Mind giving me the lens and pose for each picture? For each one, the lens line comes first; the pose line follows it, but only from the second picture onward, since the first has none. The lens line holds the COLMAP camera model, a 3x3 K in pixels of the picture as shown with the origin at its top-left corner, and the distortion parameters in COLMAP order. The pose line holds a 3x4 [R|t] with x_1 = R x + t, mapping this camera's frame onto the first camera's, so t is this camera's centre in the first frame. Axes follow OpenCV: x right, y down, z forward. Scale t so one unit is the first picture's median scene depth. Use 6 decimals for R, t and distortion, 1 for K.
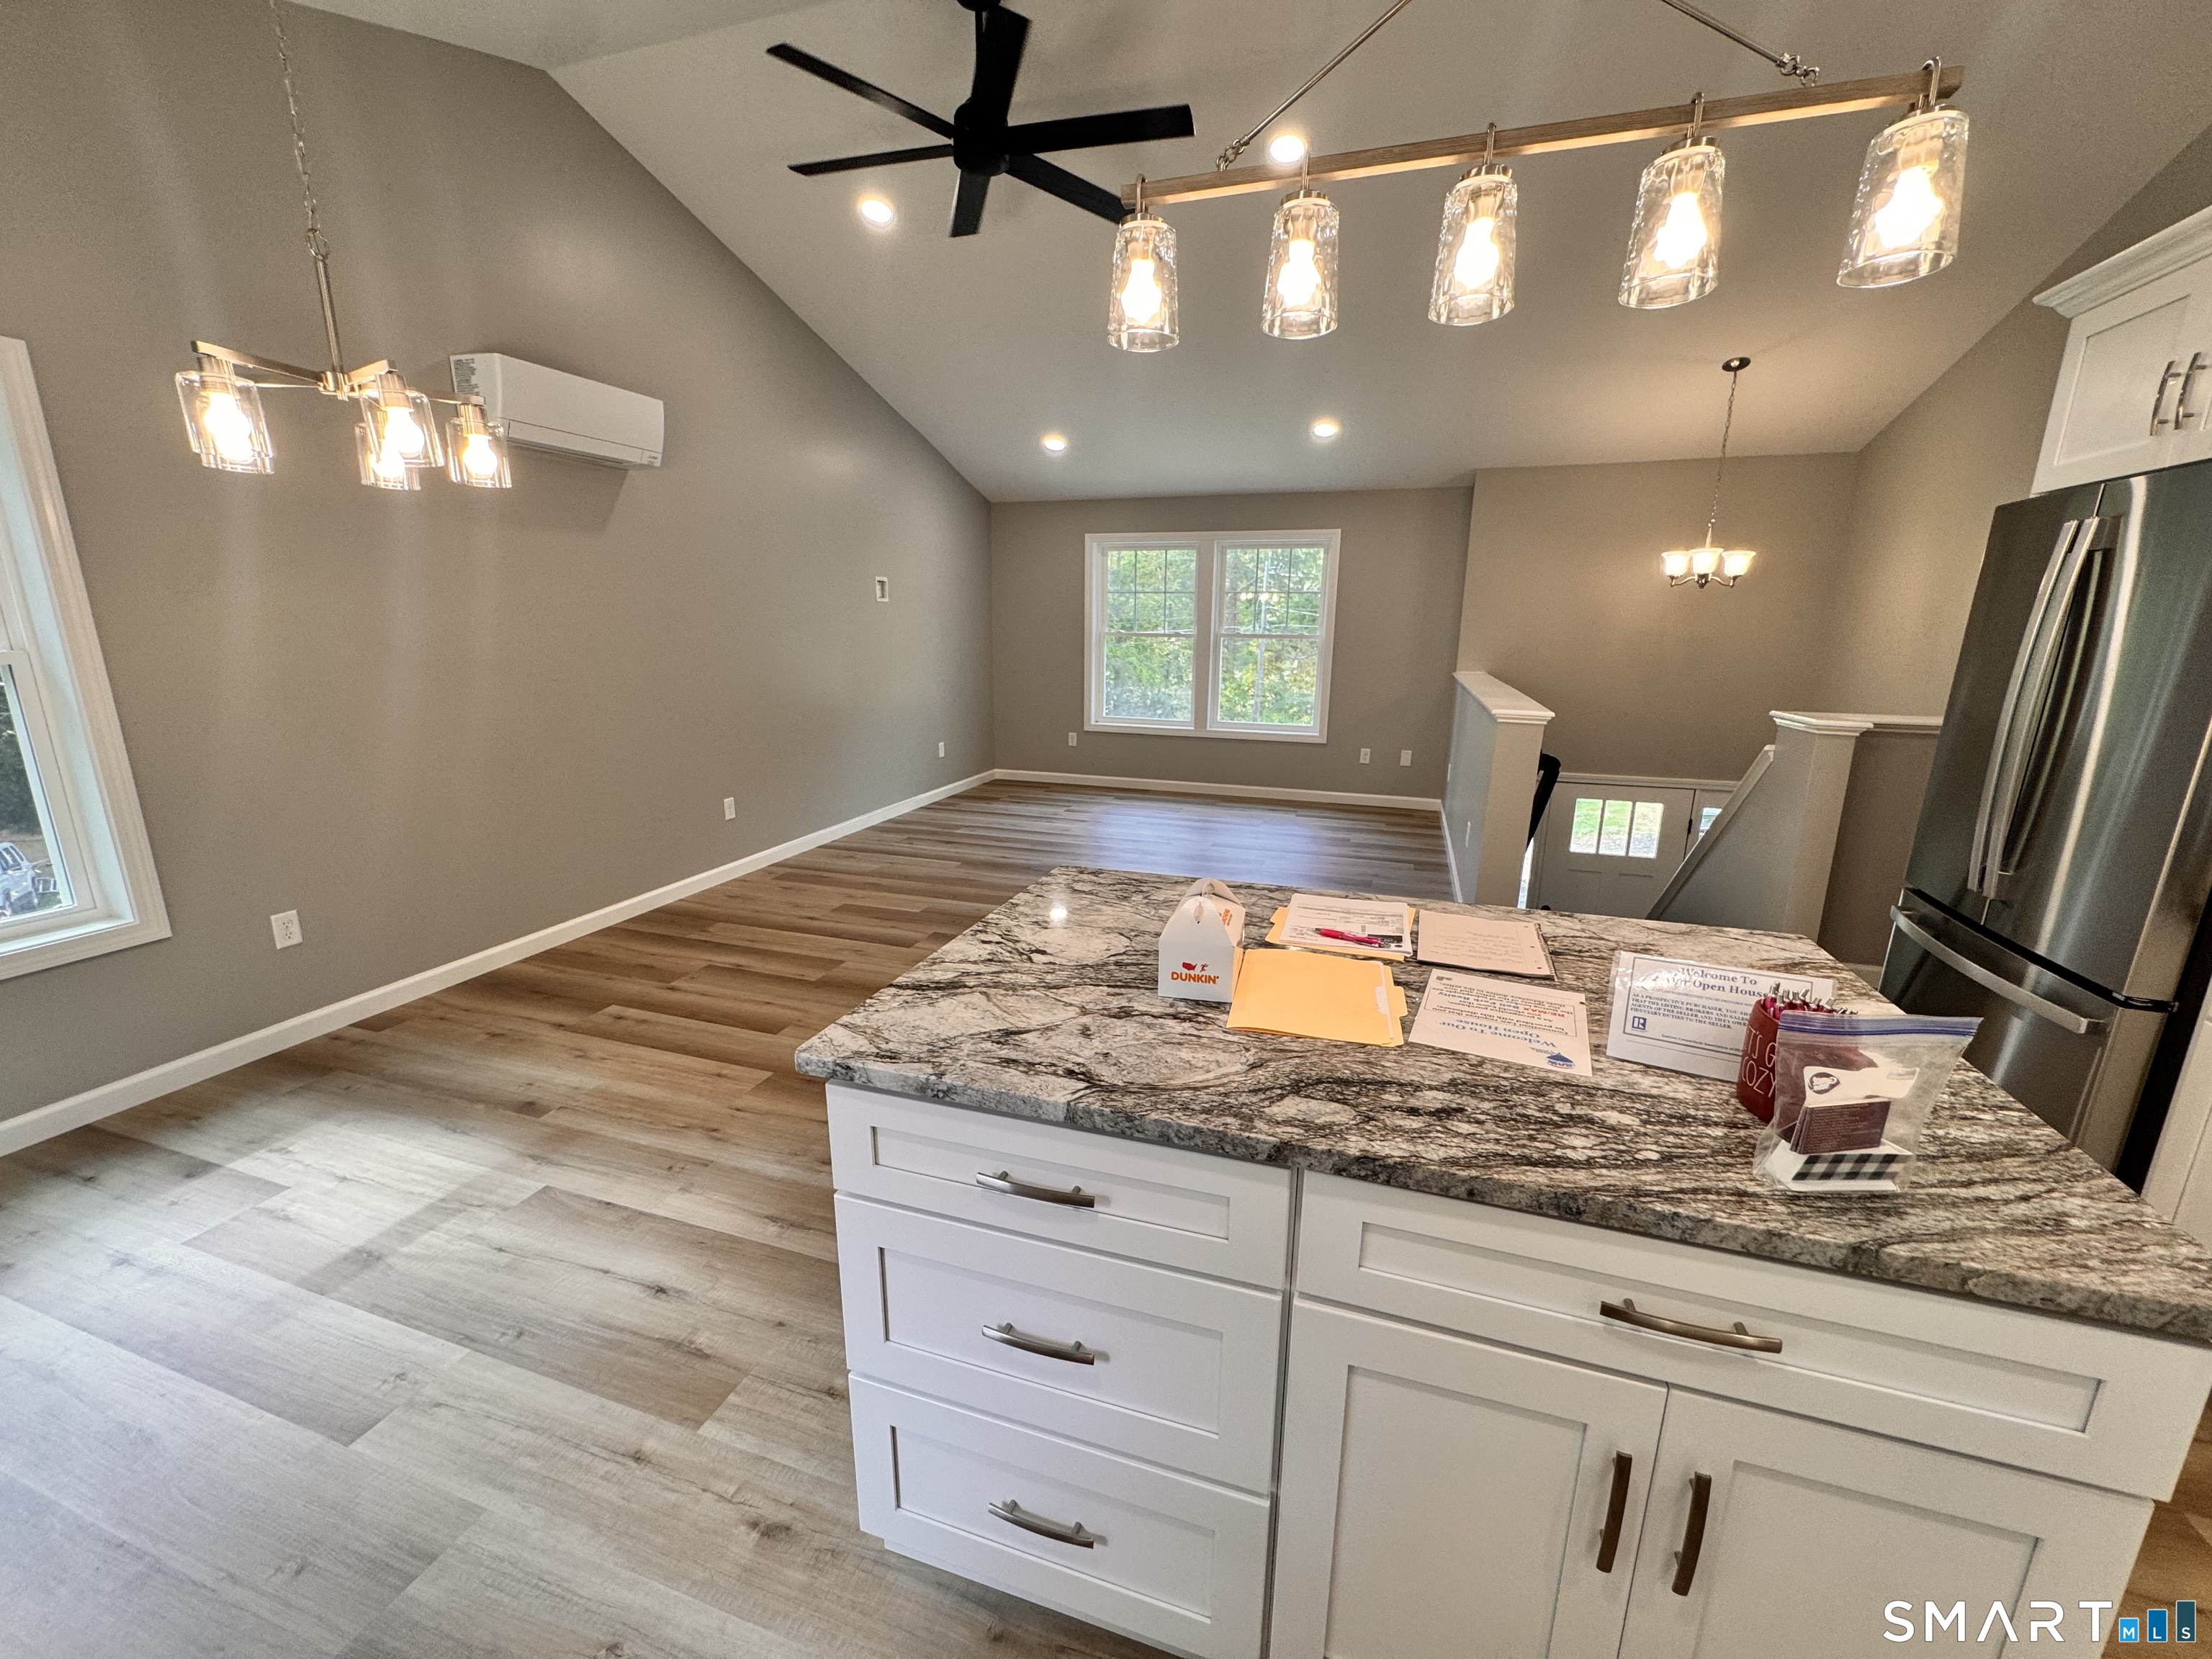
lens RADIAL K [[877.5, 0, 1109.9], [0, 877.5, 828.9], [0, 0, 1]] dist [0.000558, 0.000021]
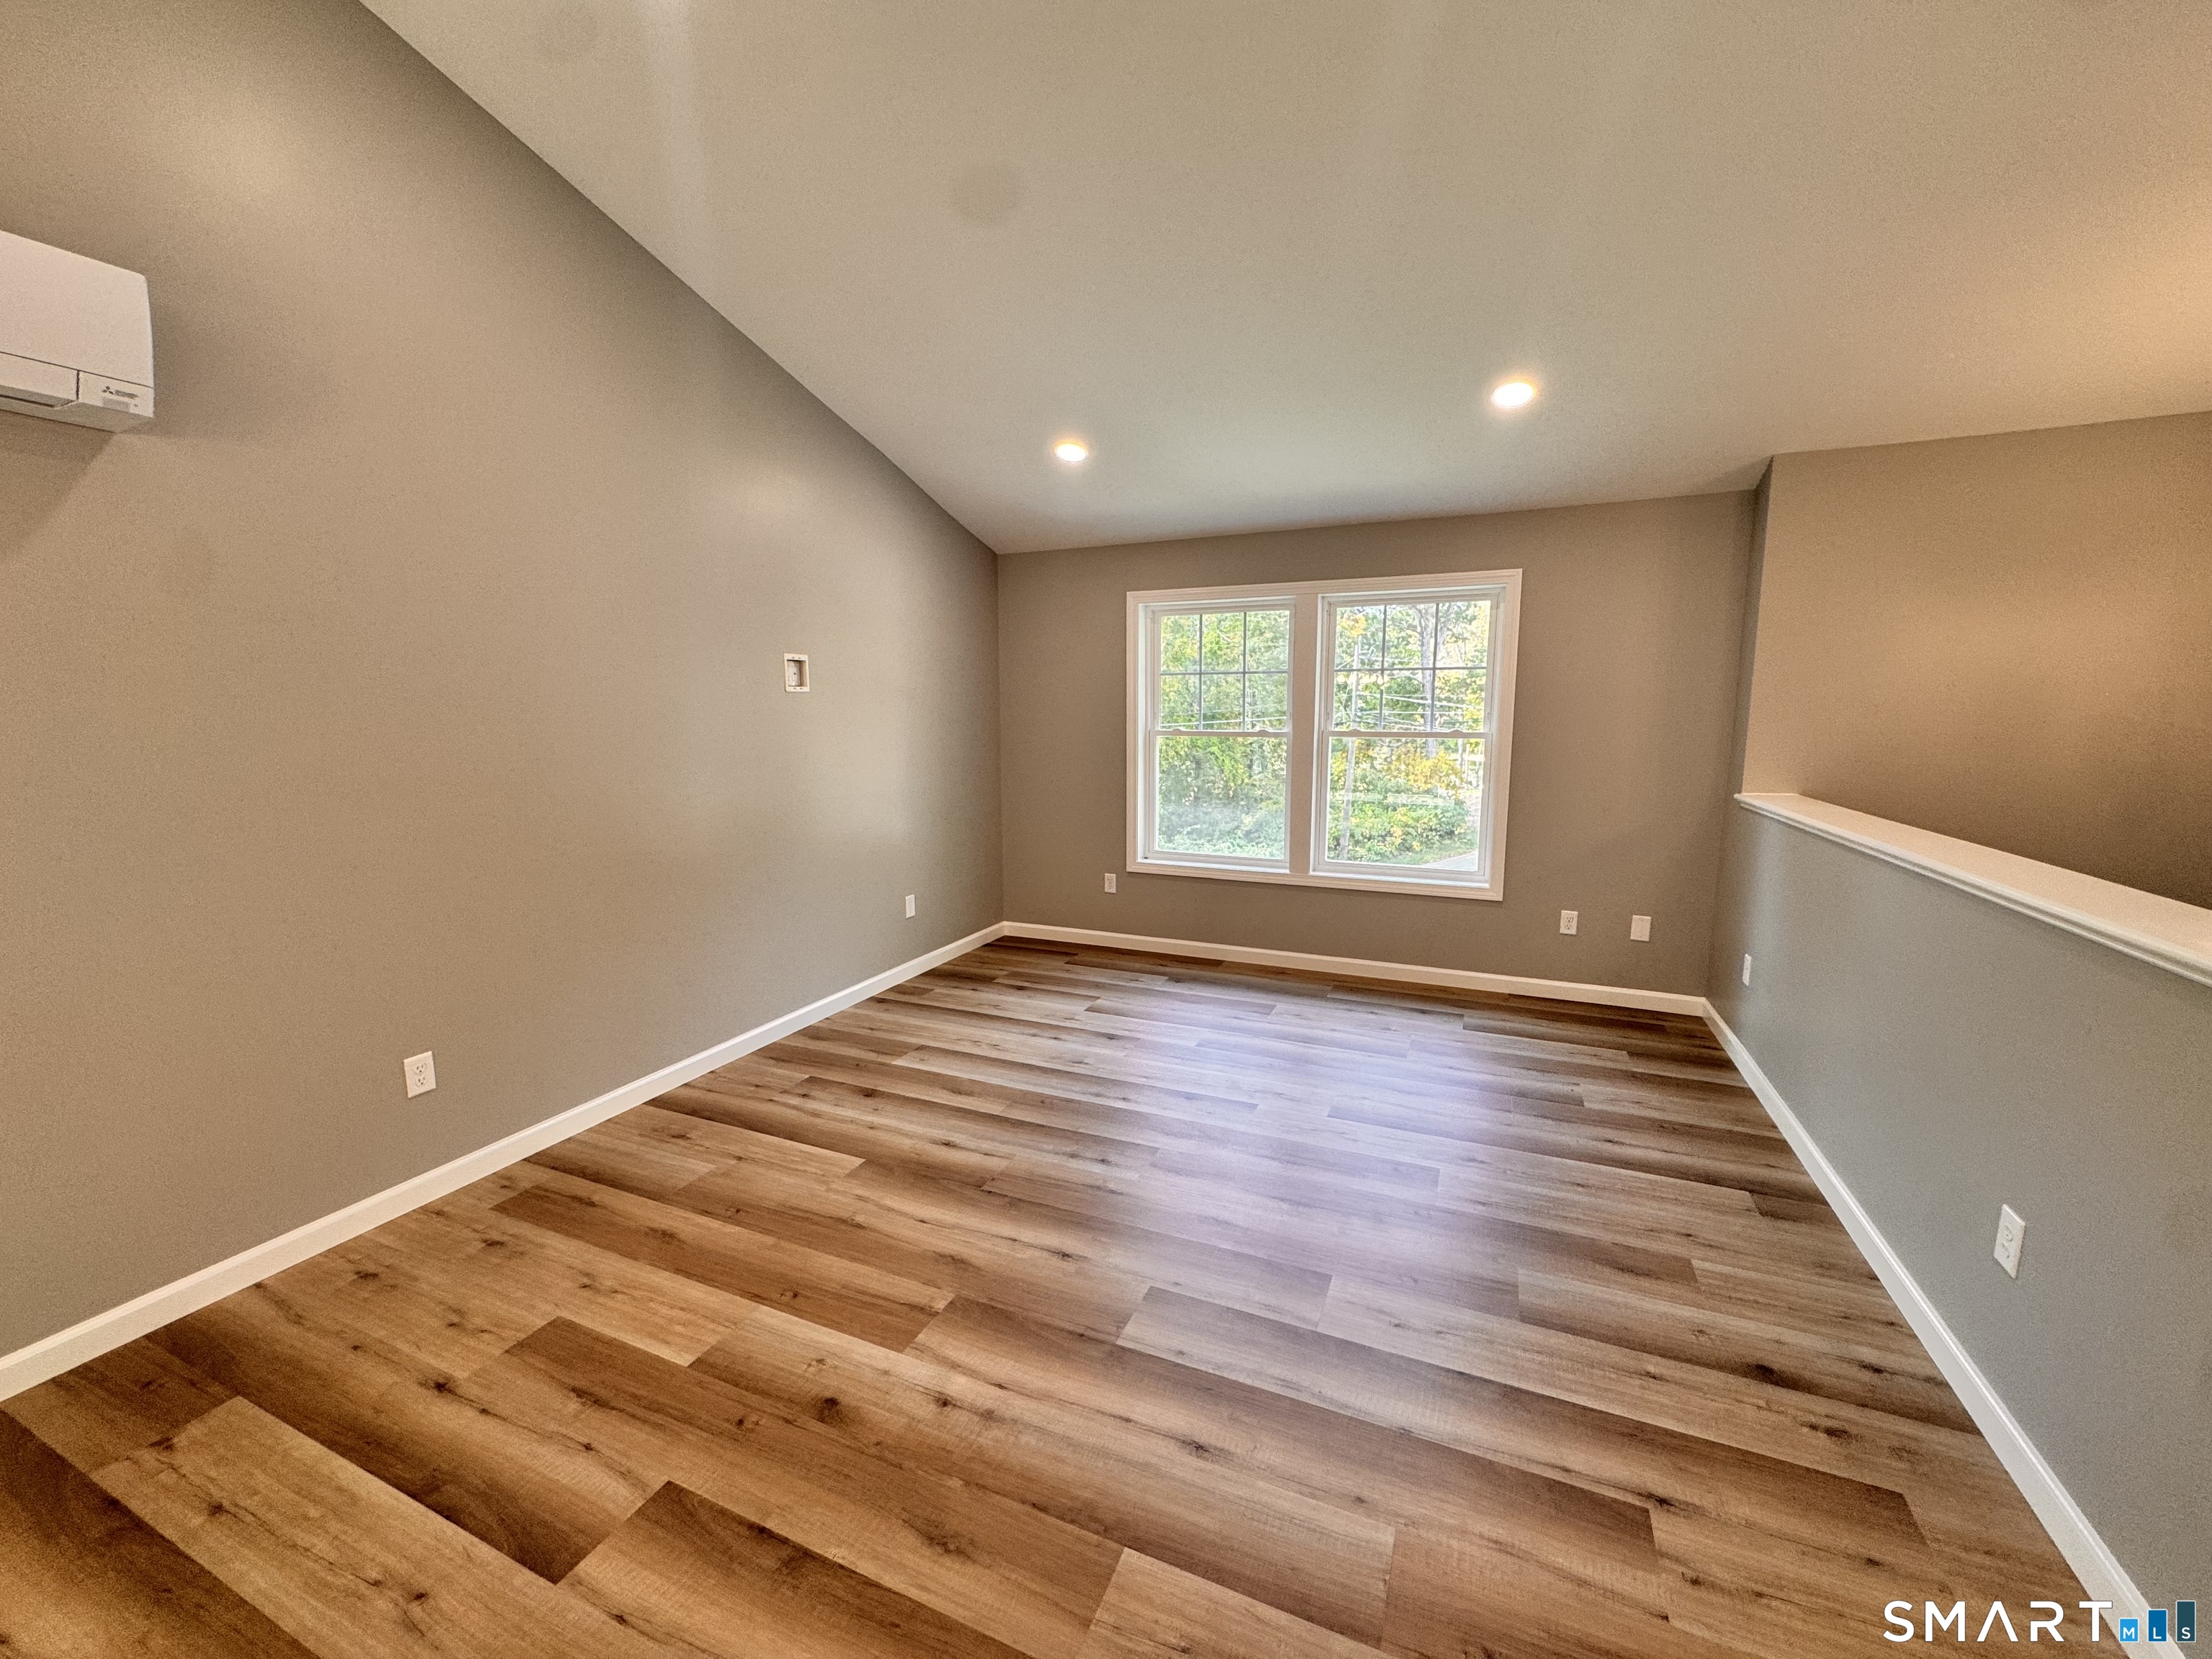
lens RADIAL K [[877.5, 0, 1102.6], [0, 877.5, 827.0], [0, 0, 1]] dist [0.000558, 0.000021]
pose [[0.994660, -0.000899, -0.103204, 0.025885], [-0.009407, 0.995010, -0.099330, -0.087810], [0.102779, 0.099771, 0.989688, 0.351550]]
